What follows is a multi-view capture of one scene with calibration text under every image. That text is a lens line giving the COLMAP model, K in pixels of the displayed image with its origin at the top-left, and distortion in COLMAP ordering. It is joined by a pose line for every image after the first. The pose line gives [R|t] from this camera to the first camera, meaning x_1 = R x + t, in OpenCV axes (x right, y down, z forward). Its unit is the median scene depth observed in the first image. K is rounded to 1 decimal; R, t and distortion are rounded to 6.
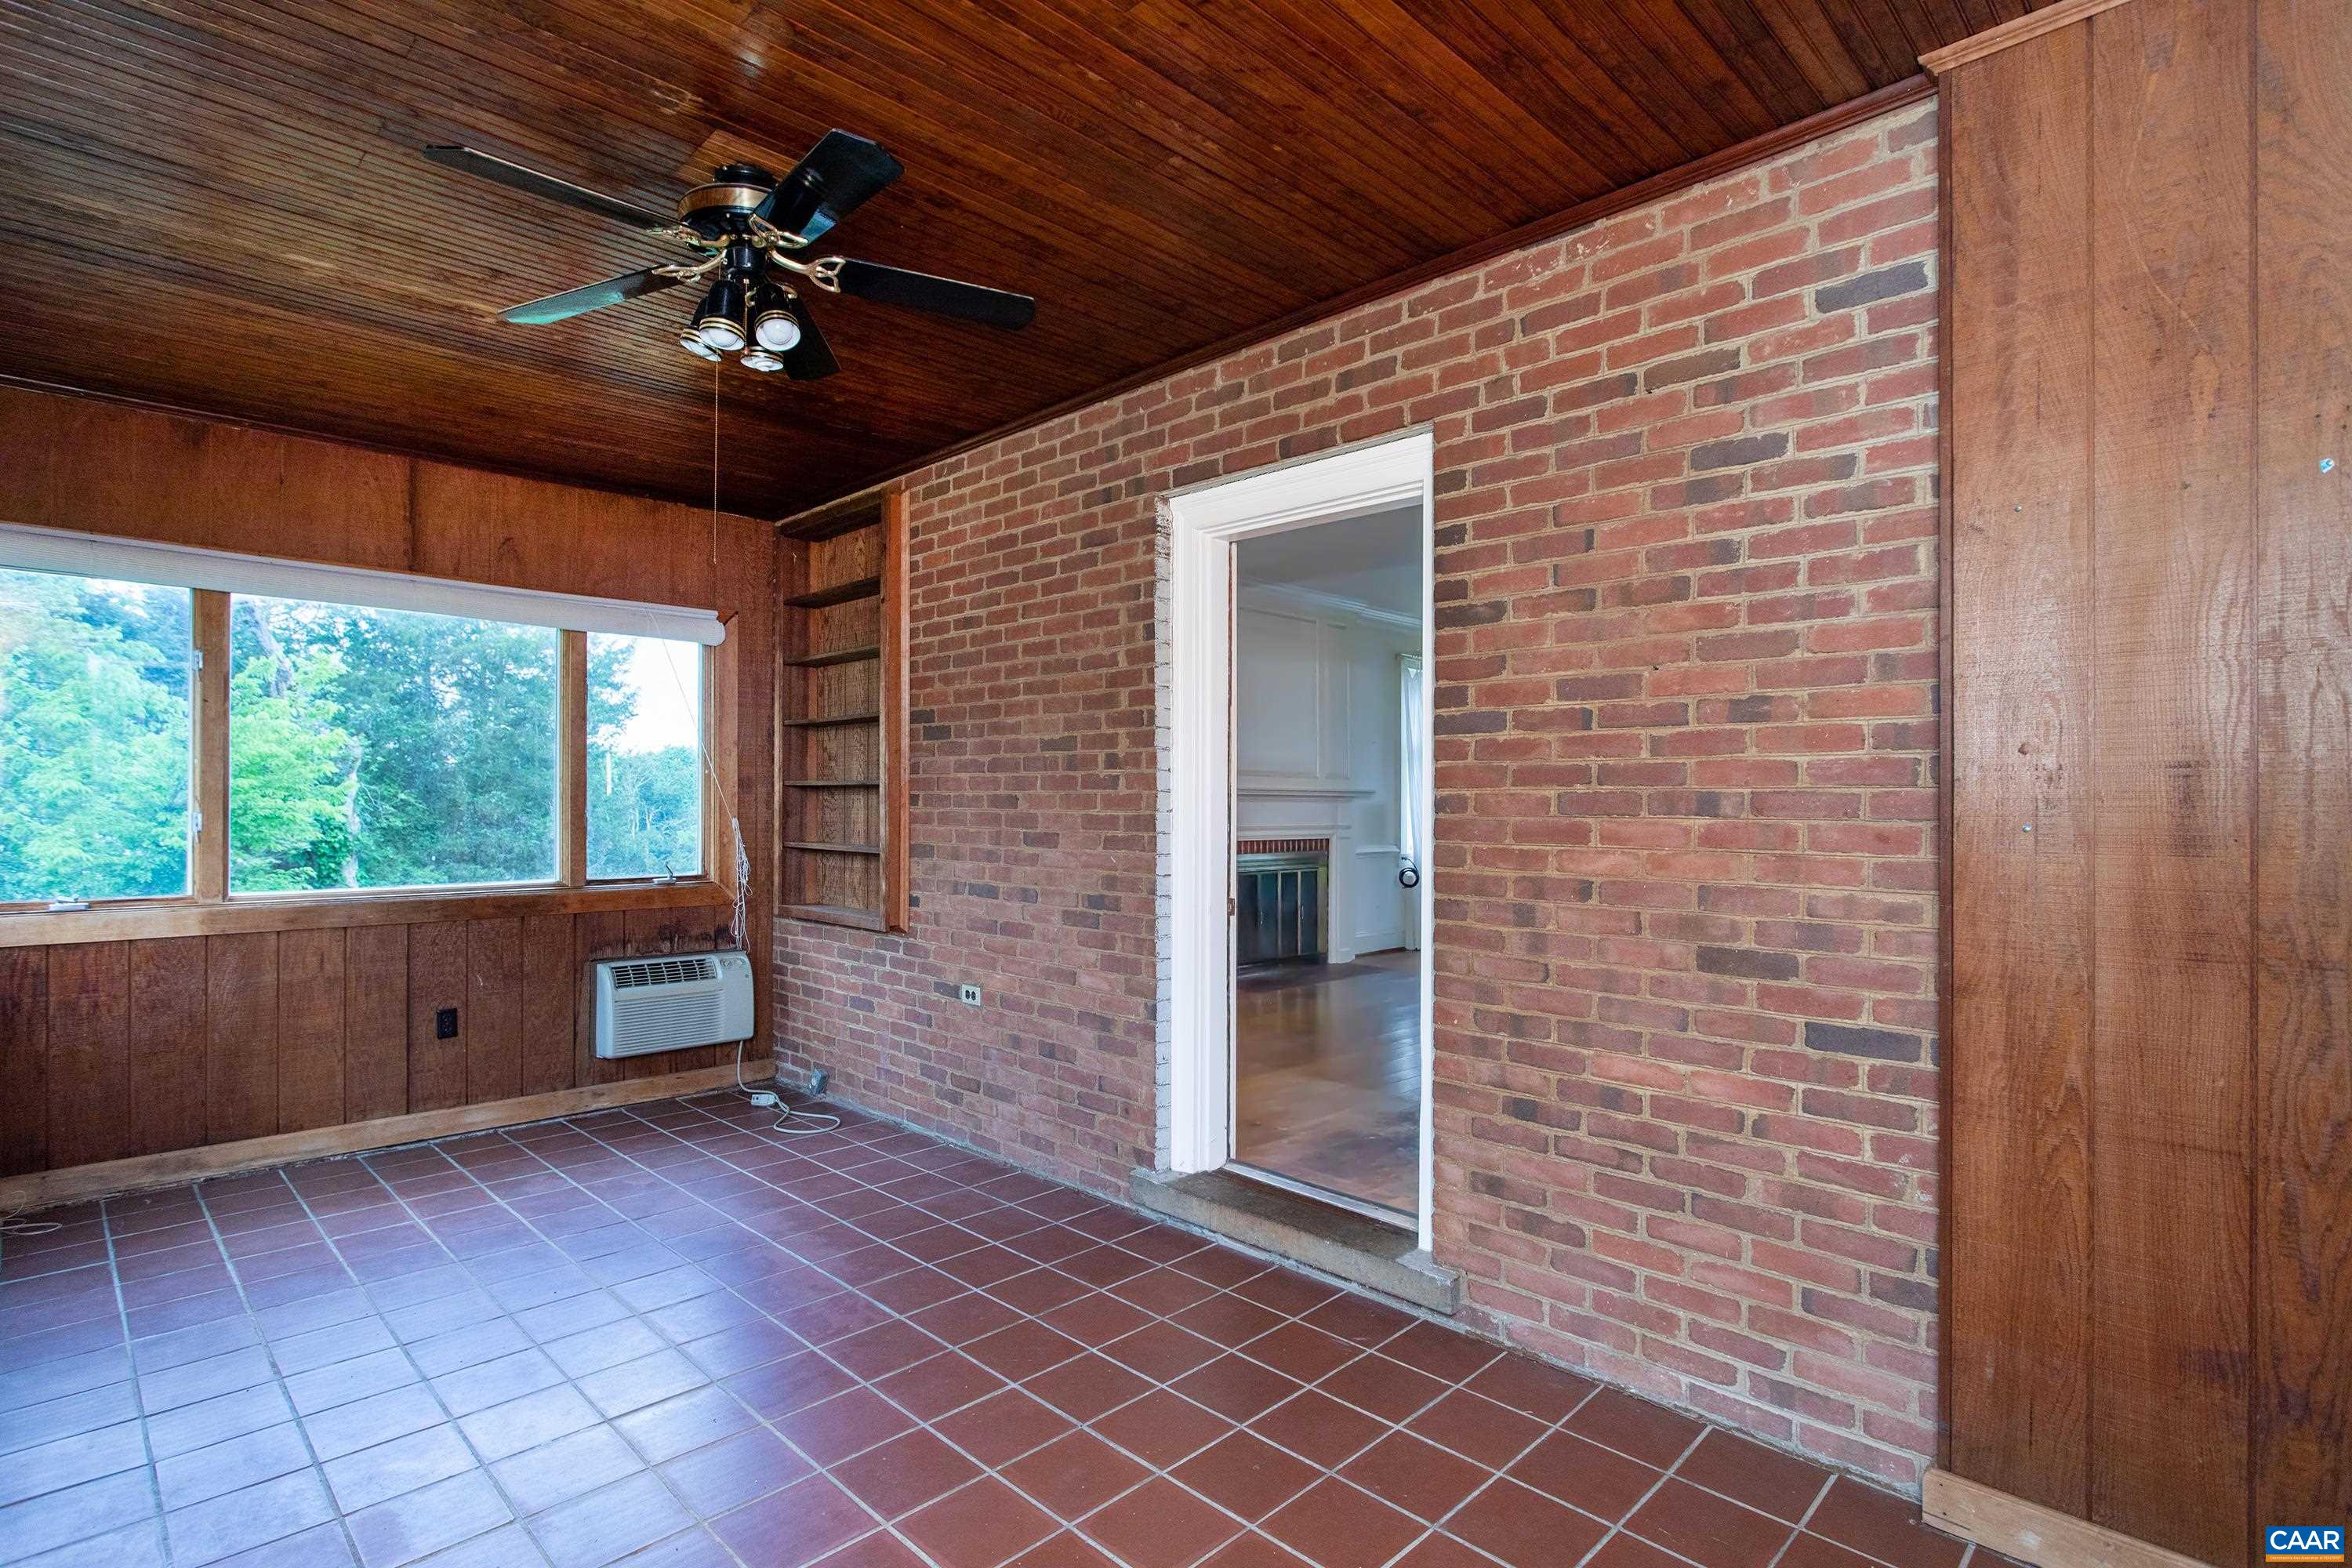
lens RADIAL K [[1158.3, 0, 1175.5], [0, 1158.3, 797.1], [0, 0, 1]] dist [-0.005172, -0.000072]
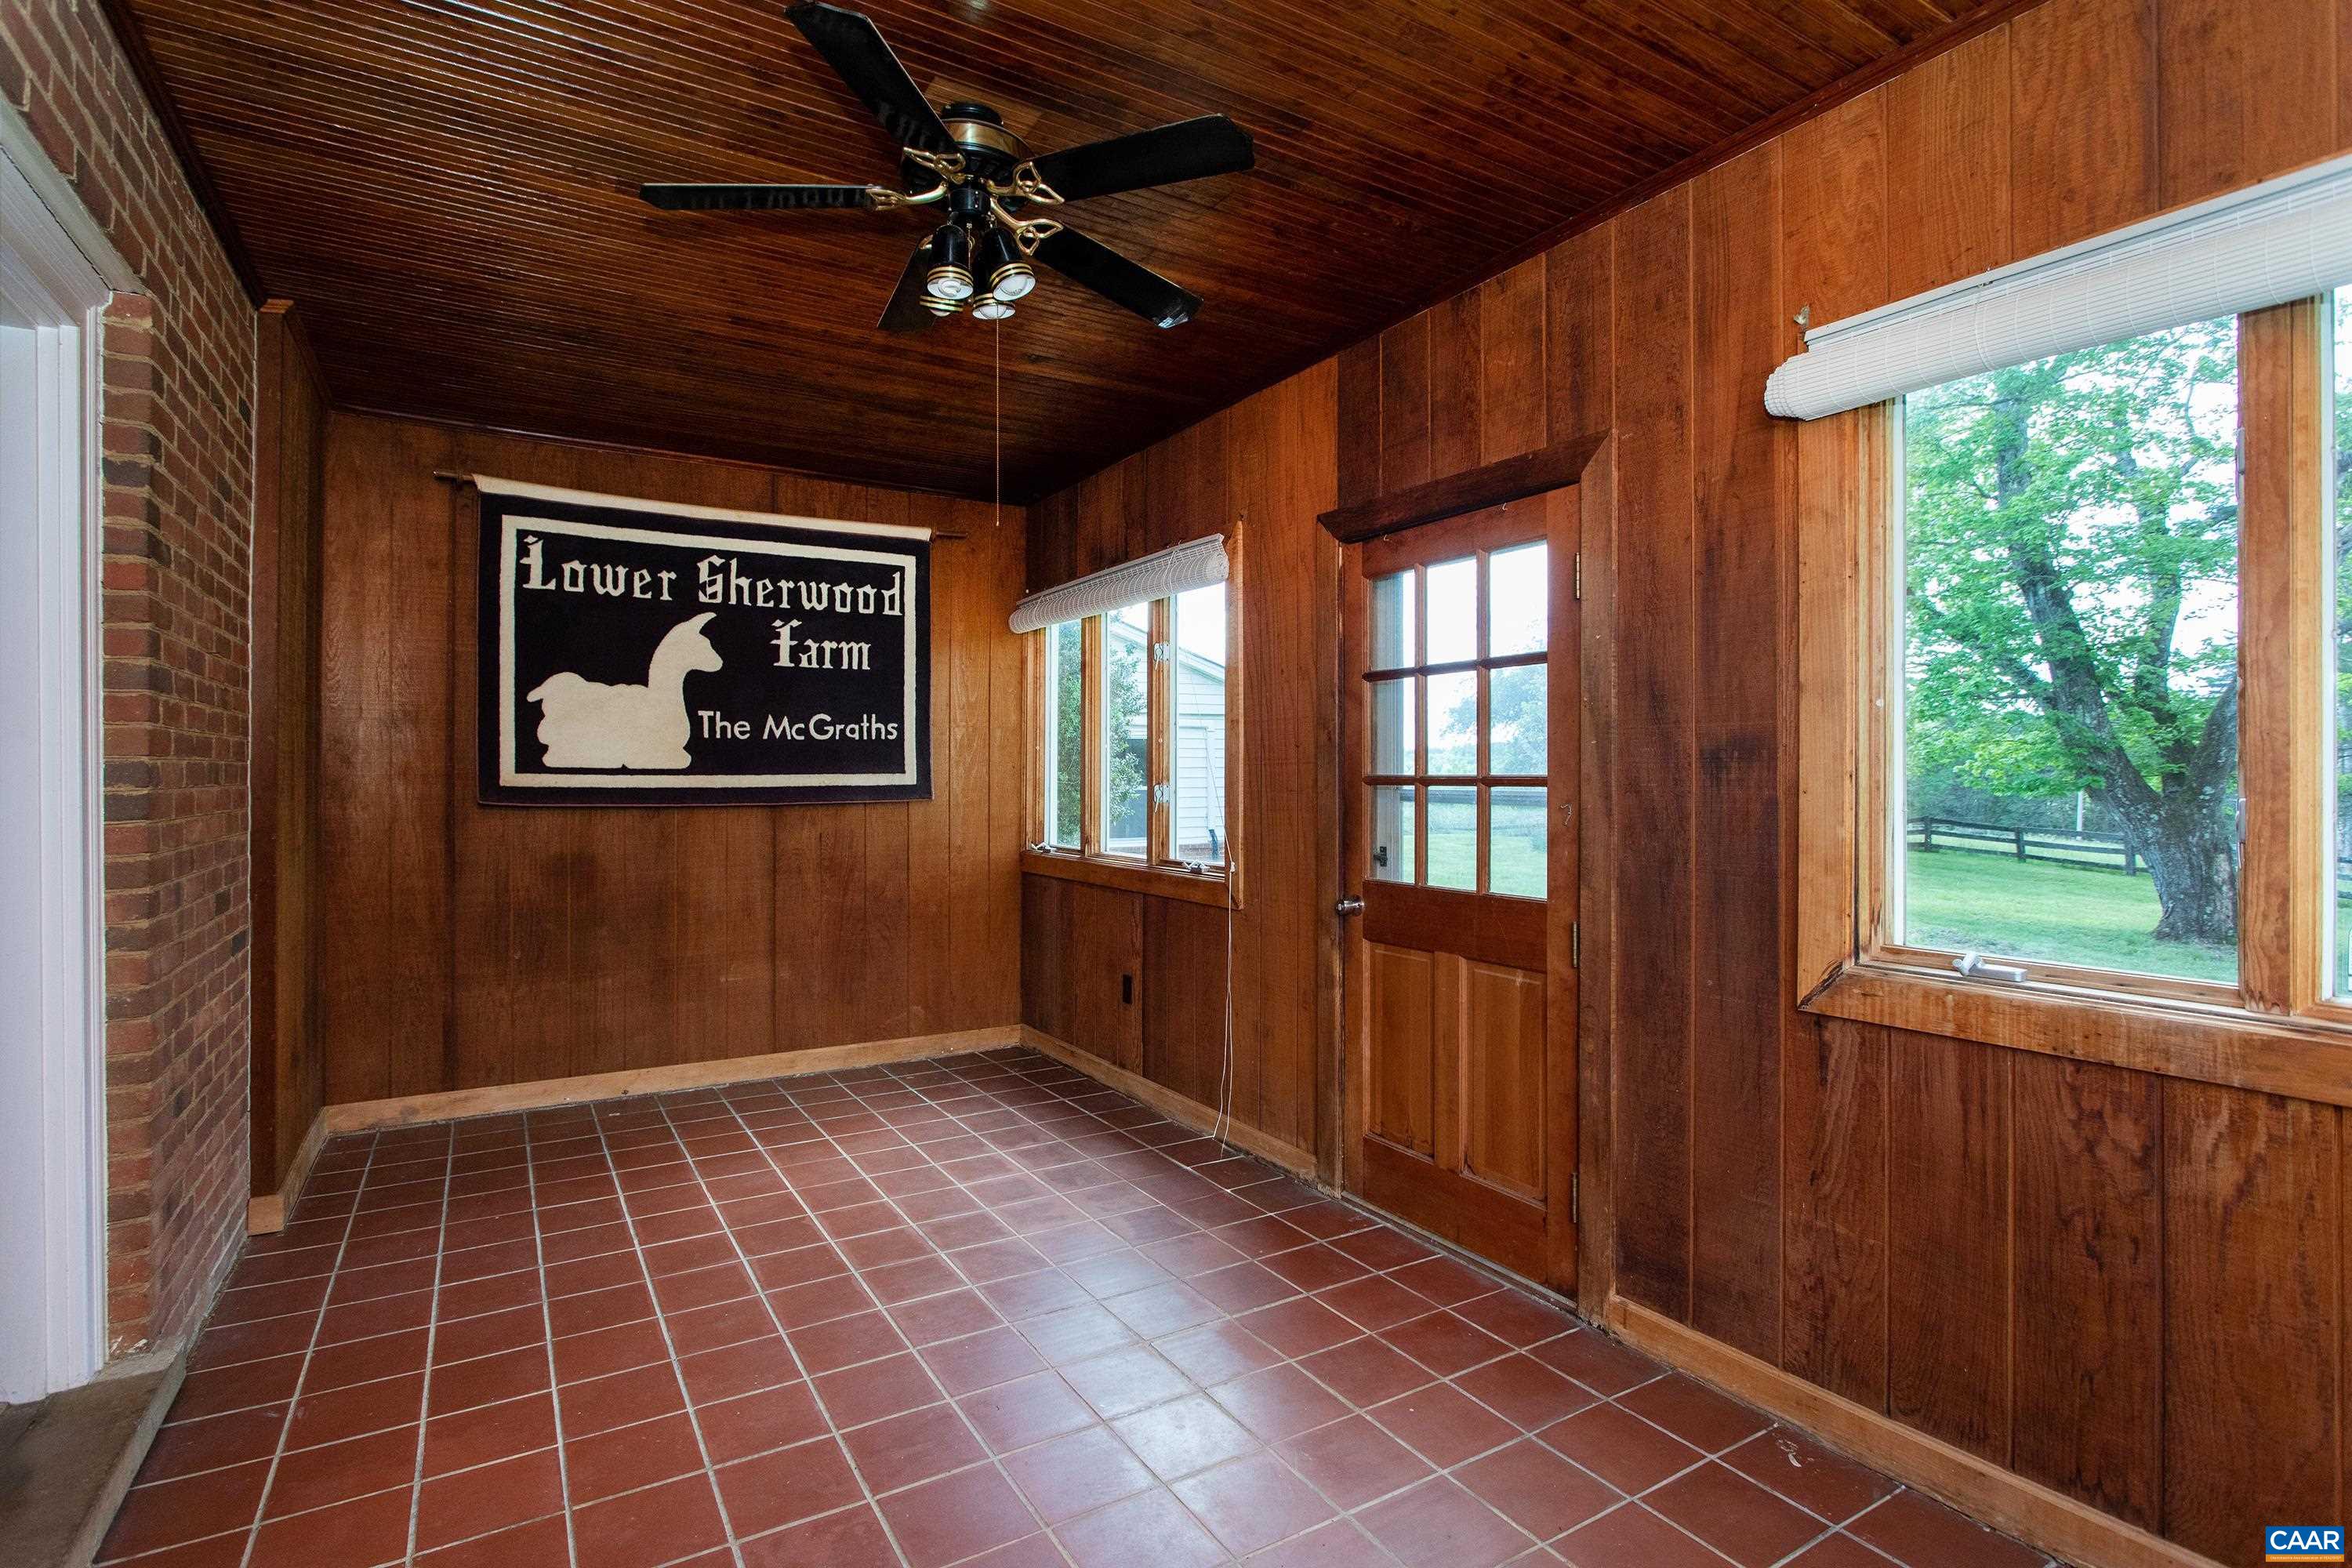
lens RADIAL K [[1145.2, 0, 1165.8], [0, 1145.2, 770.5], [0, 0, 1]] dist [-0.000469, 0.001167]
pose [[-0.967362, 0.000874, 0.253398, -0.509522], [0.000750, 1.000000, -0.000587, 0.002404], [-0.253399, -0.000378, -0.967362, 1.231949]]
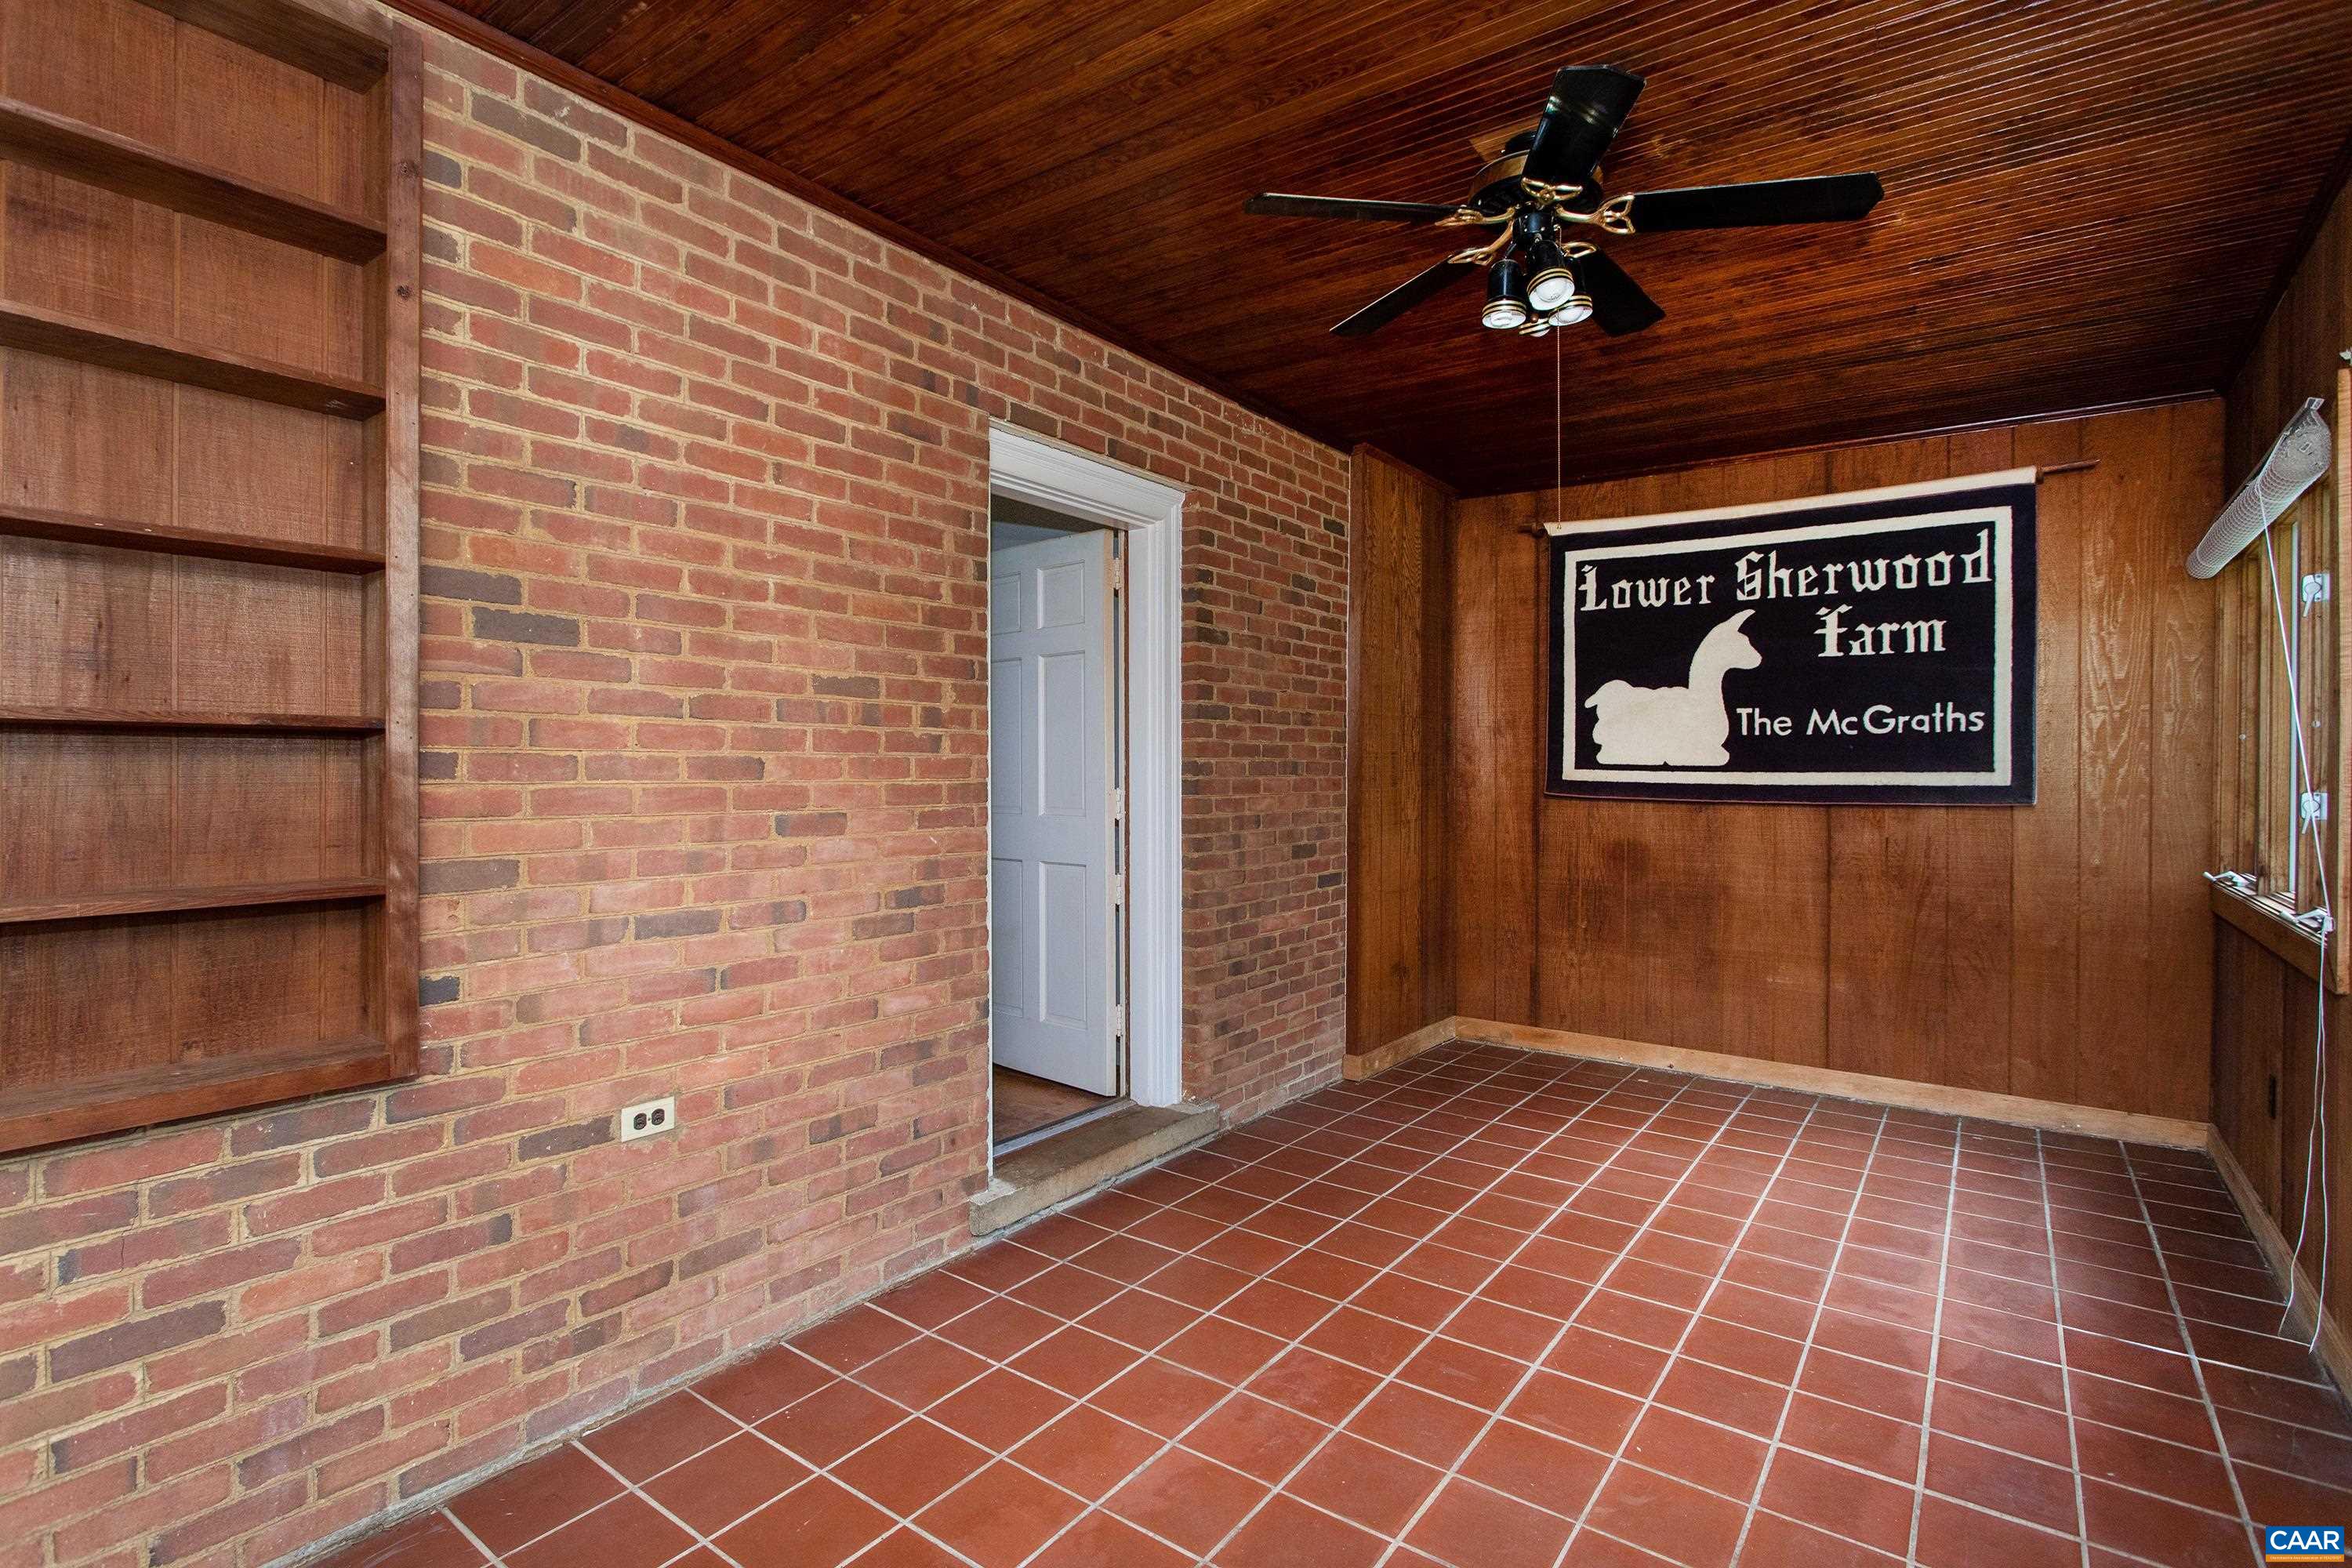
lens RADIAL K [[1145.2, 0, 1165.8], [0, 1145.2, 770.5], [0, 0, 1]] dist [-0.000469, 0.001167]
pose [[-0.145502, -0.004704, 0.989347, -0.861614], [-0.003739, 0.999984, 0.004205, 0.001665], [-0.989351, -0.003087, -0.145518, 0.957746]]
